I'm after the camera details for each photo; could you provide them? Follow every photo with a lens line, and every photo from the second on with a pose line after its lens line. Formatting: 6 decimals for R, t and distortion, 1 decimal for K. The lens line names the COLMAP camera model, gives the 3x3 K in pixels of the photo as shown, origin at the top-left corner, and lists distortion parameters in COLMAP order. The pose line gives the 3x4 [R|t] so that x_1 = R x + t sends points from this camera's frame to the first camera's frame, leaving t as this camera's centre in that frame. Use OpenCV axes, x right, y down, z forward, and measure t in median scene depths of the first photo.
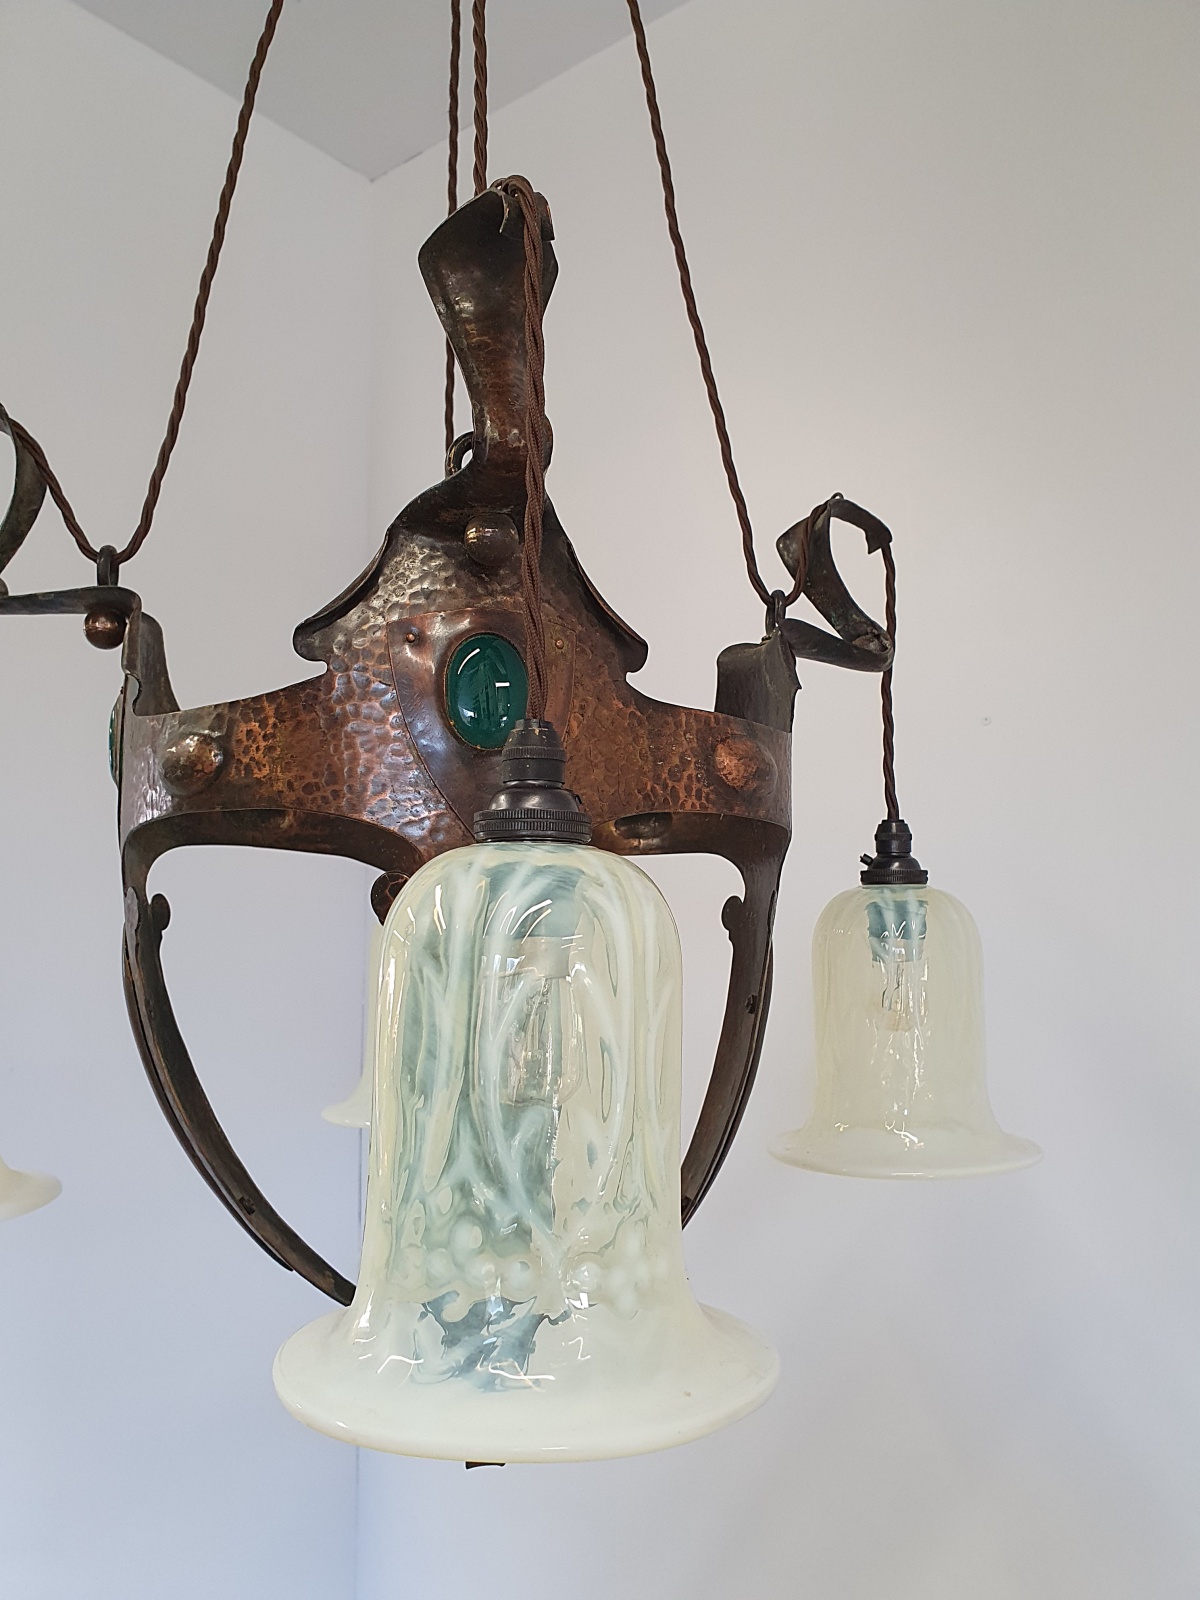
lens RADIAL K [[1281.8, 0, 613.4], [0, 1281.8, 801.6], [0, 0, 1]] dist [0.089665, -0.169614]
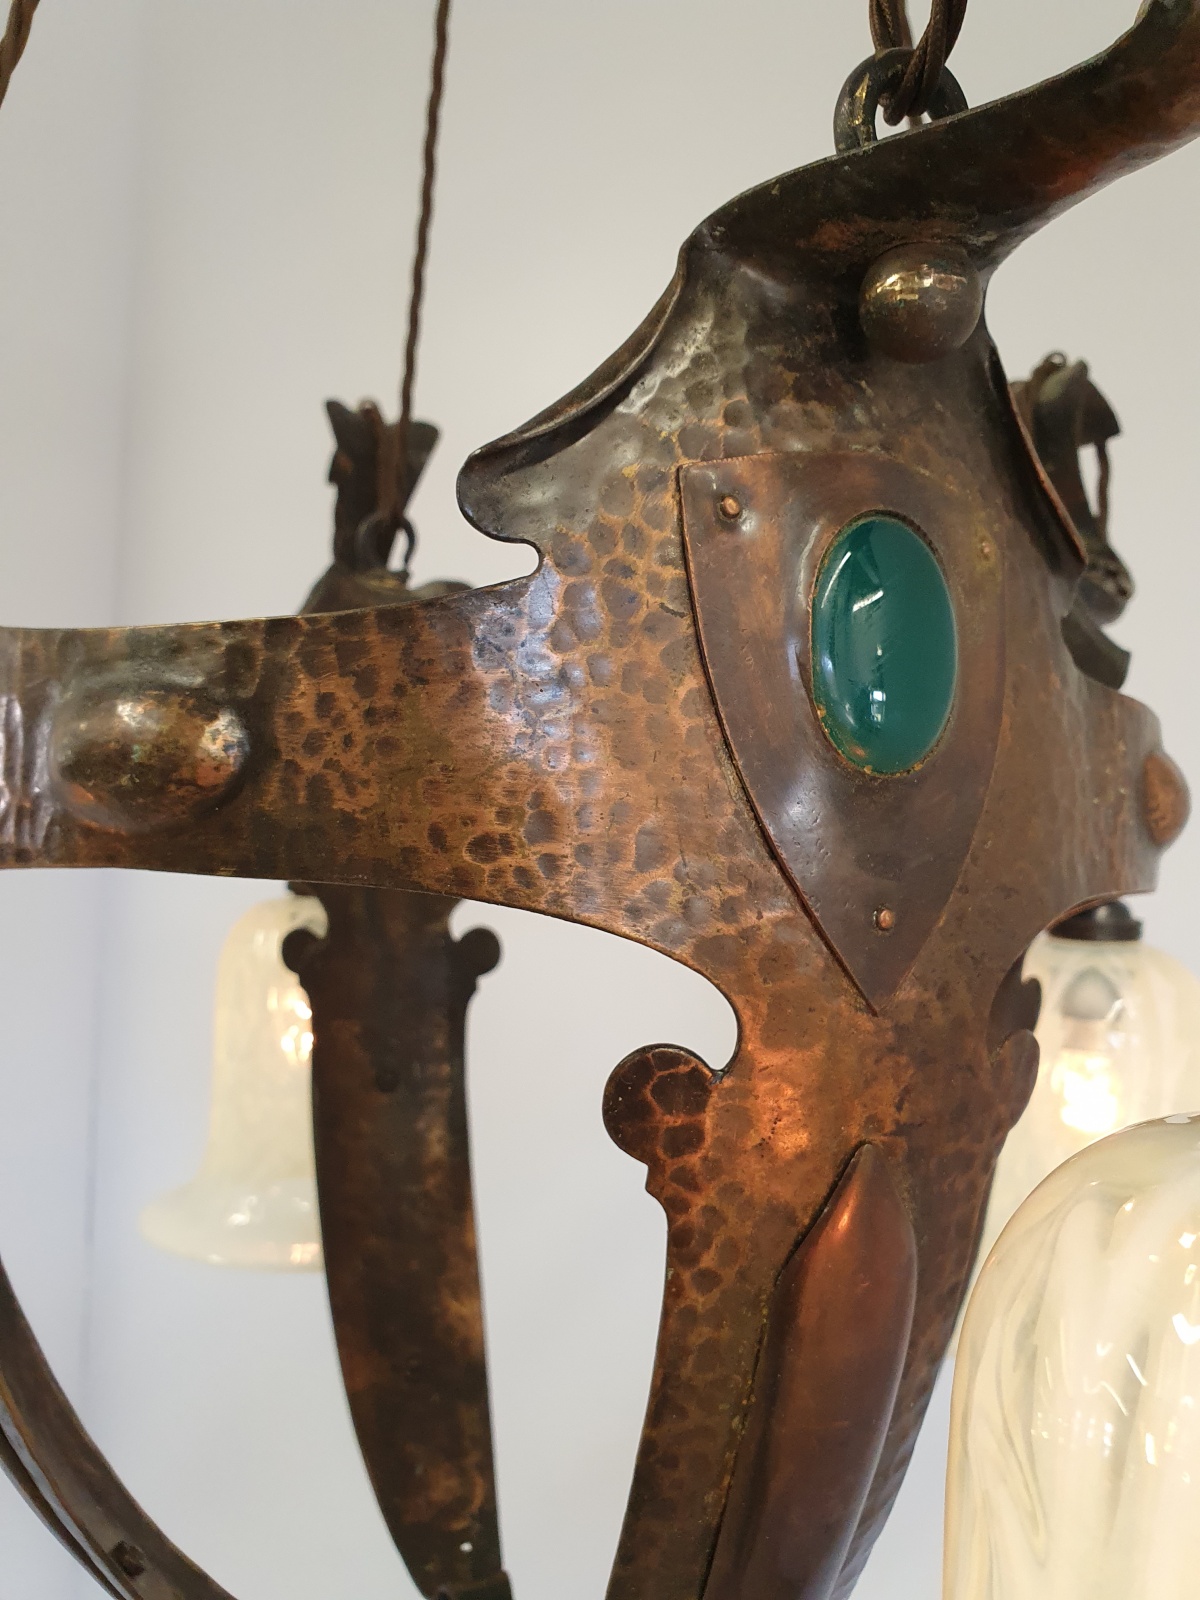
lens RADIAL K [[1311.9, 0, 575.7], [0, 1311.9, 808.9], [0, 0, 1]] dist [0.009272, -0.007568]
pose [[0.970132, 0.043687, 0.238611, -0.303785], [-0.062895, 0.995311, 0.073483, -0.055022], [-0.234282, -0.086295, 0.968331, 0.567502]]
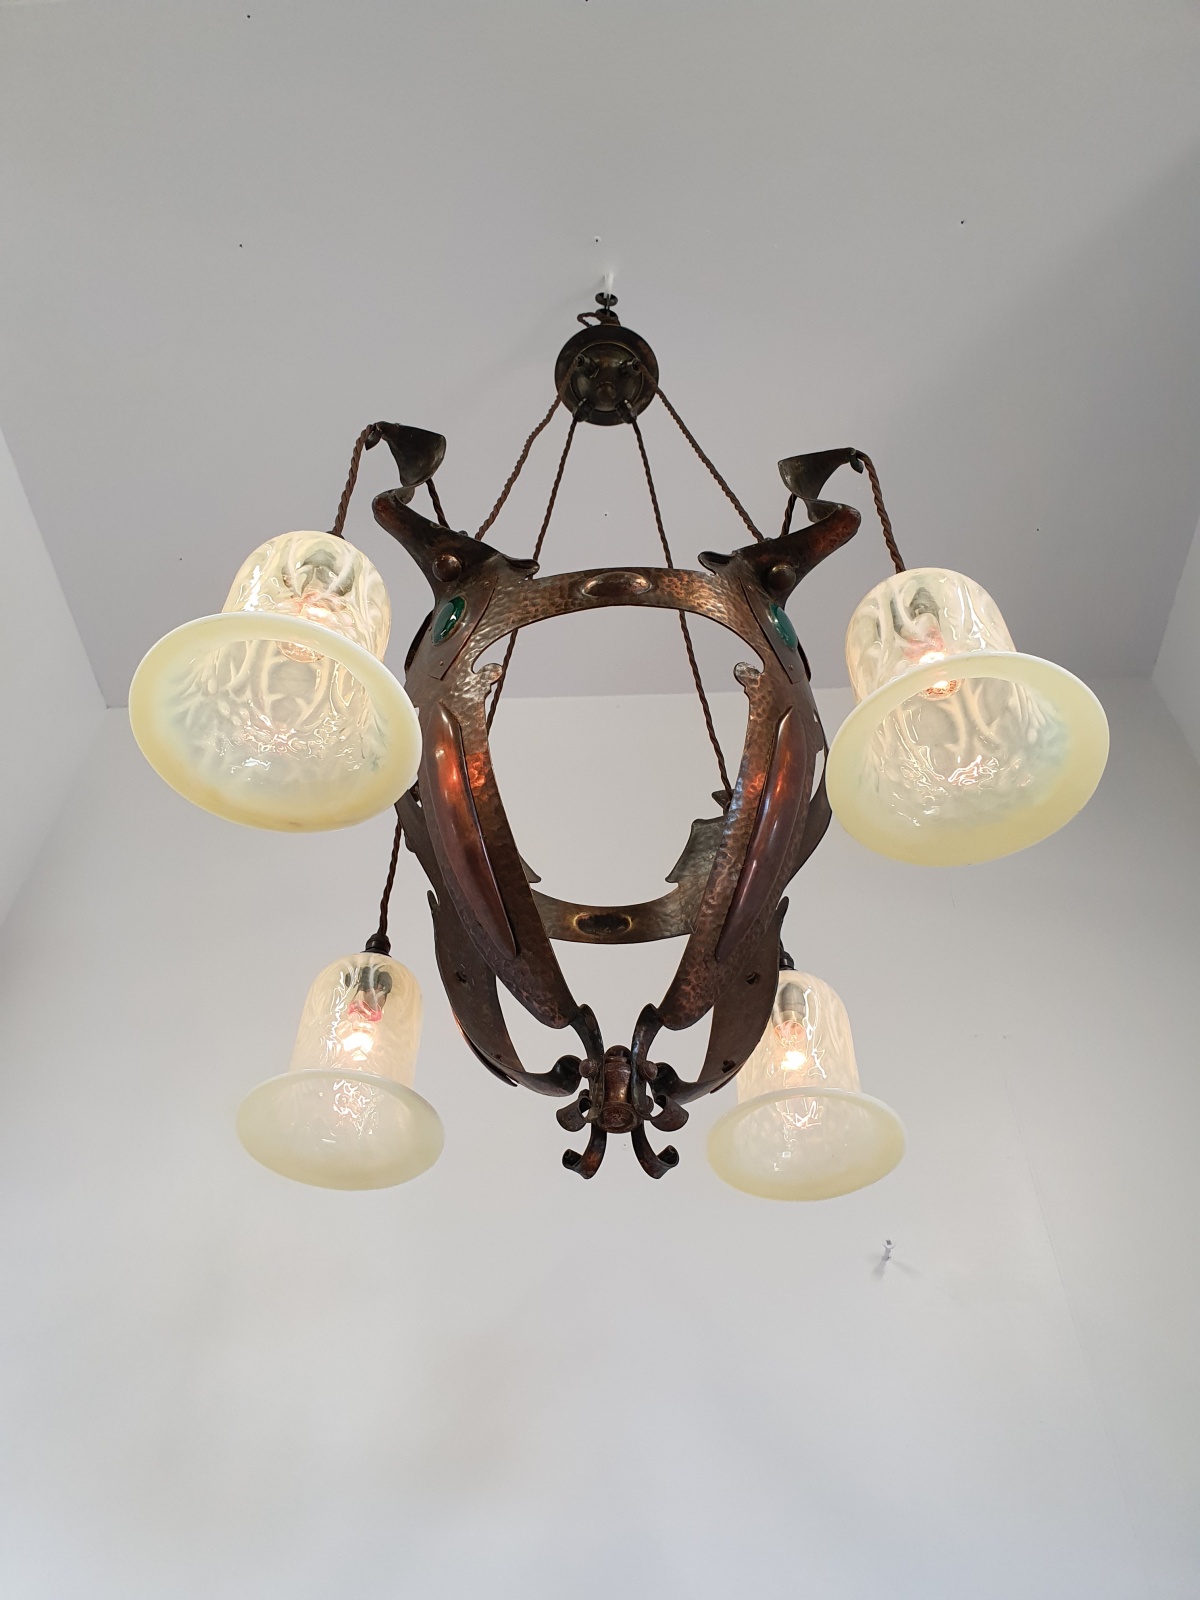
lens RADIAL K [[1266.3, 0, 600.0], [0, 1266.3, 800.0], [0, 0, 1]] dist [0.100835, -0.003781]
pose [[0.797116, 0.447421, 0.405488, -0.911519], [-0.068122, 0.733879, -0.675856, 1.311825], [-0.599972, 0.511113, 0.615465, 0.165959]]
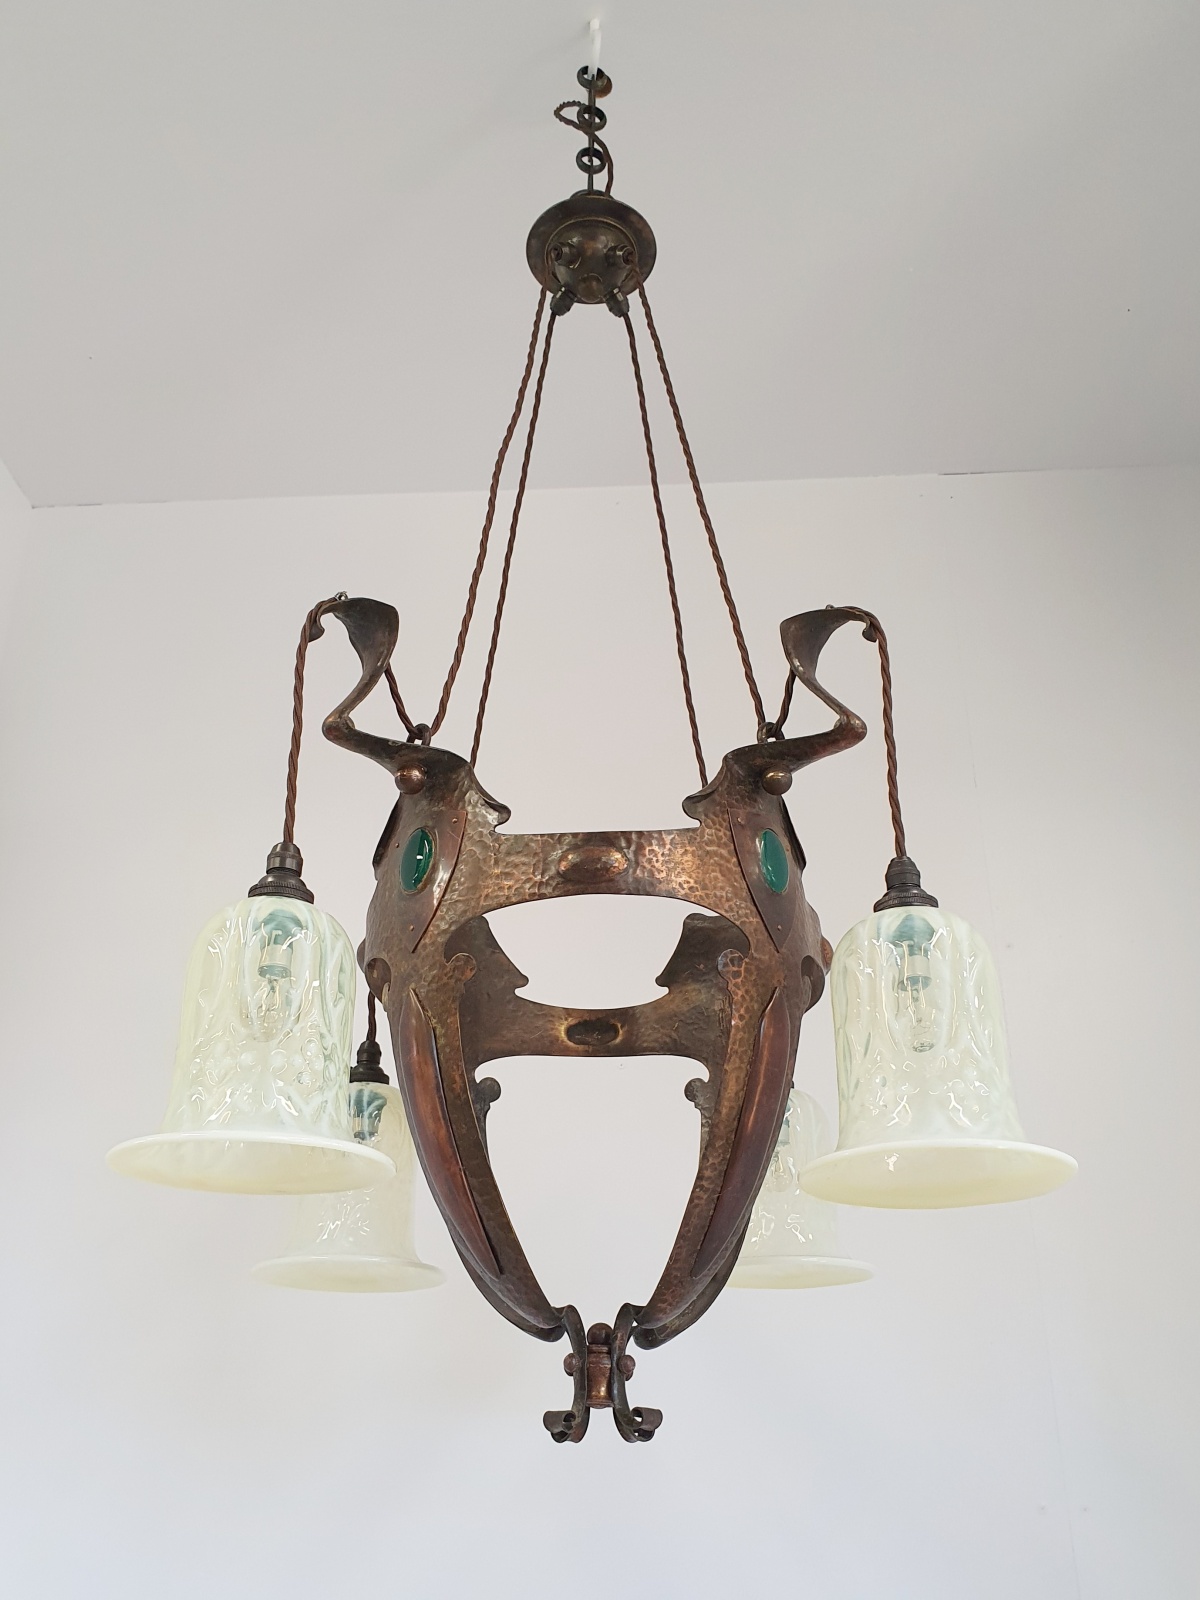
lens RADIAL K [[1382.7, 0, 581.2], [0, 1382.7, 886.2], [0, 0, 1]] dist [0.106646, -0.215633]
pose [[0.815084, 0.238816, 0.527831, -1.243485], [-0.065673, 0.943299, -0.325382, 0.549307], [-0.575609, 0.230549, 0.784552, -0.278450]]
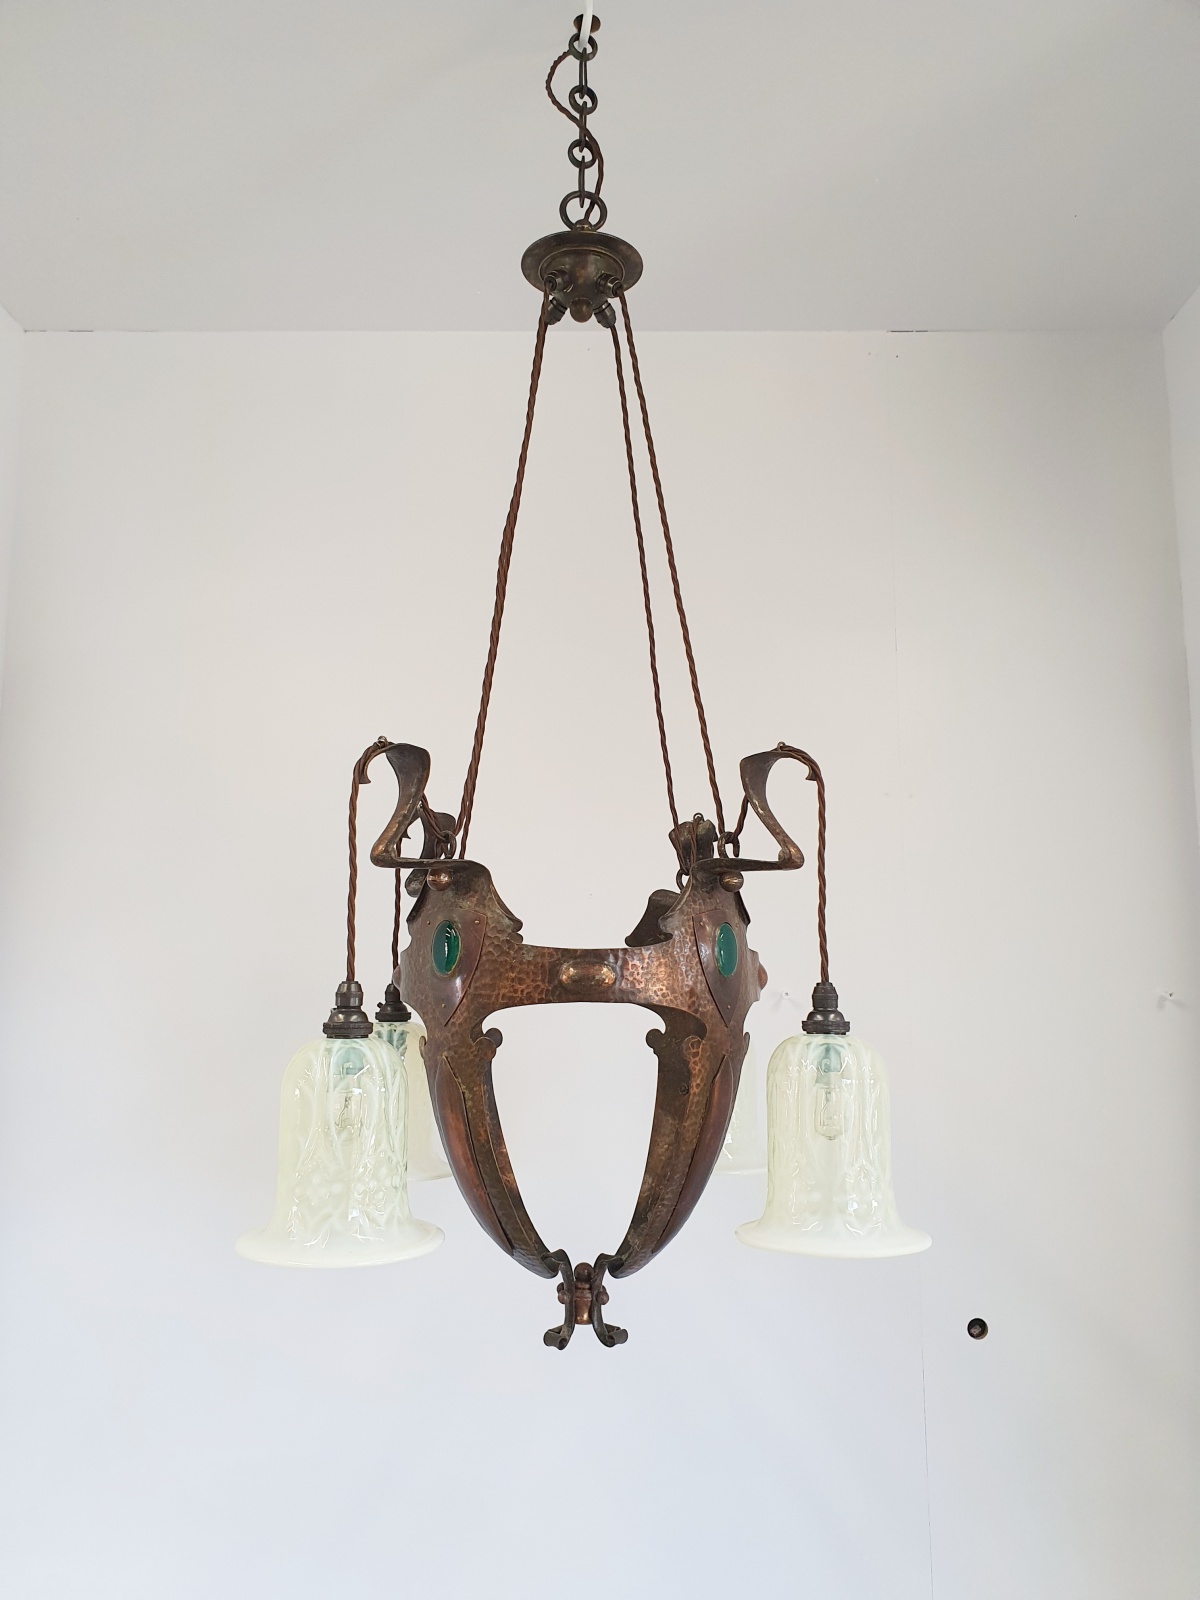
lens RADIAL K [[1266.3, 0, 600.0], [0, 1266.3, 800.0], [0, 0, 1]] dist [0.100835, -0.003781]
pose [[0.780306, 0.099607, 0.617414, -1.591294], [-0.069771, 0.994937, -0.072335, -0.165195], [-0.621494, 0.013366, 0.783305, -0.544586]]
